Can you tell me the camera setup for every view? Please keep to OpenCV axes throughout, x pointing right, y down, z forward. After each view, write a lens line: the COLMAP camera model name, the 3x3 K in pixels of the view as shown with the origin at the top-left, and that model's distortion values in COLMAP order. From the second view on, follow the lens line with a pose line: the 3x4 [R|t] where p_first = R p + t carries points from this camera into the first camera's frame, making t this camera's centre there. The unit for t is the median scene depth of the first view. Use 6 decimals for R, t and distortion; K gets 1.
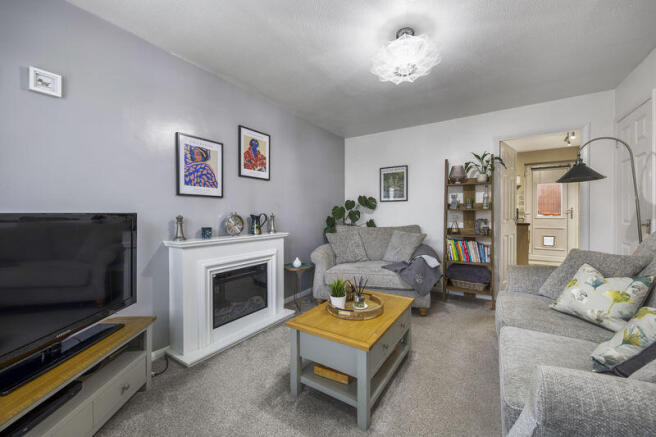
lens RADIAL K [[258.7, 0, 325.6], [0, 258.7, 216.8], [0, 0, 1]] dist [0.002119, -0.000195]
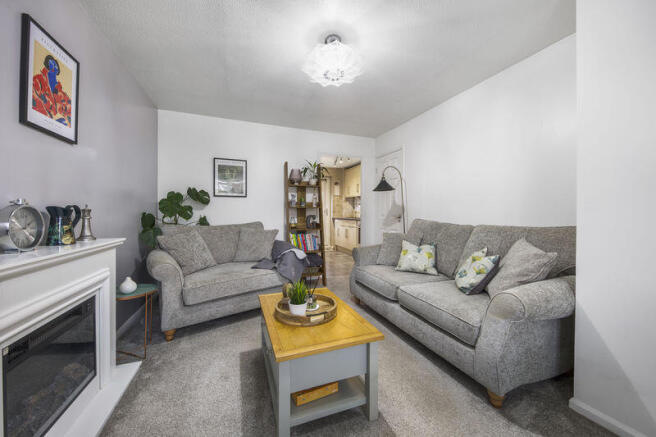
lens RADIAL K [[250.3, 0, 330.4], [0, 250.3, 213.9], [0, 0, 1]] dist [0.002243, -0.000860]
pose [[0.567266, 0.002489, 0.823531, -0.339345], [0.002377, 0.999986, -0.004660, 0.008260], [-0.823532, 0.004601, 0.567252, 0.257951]]
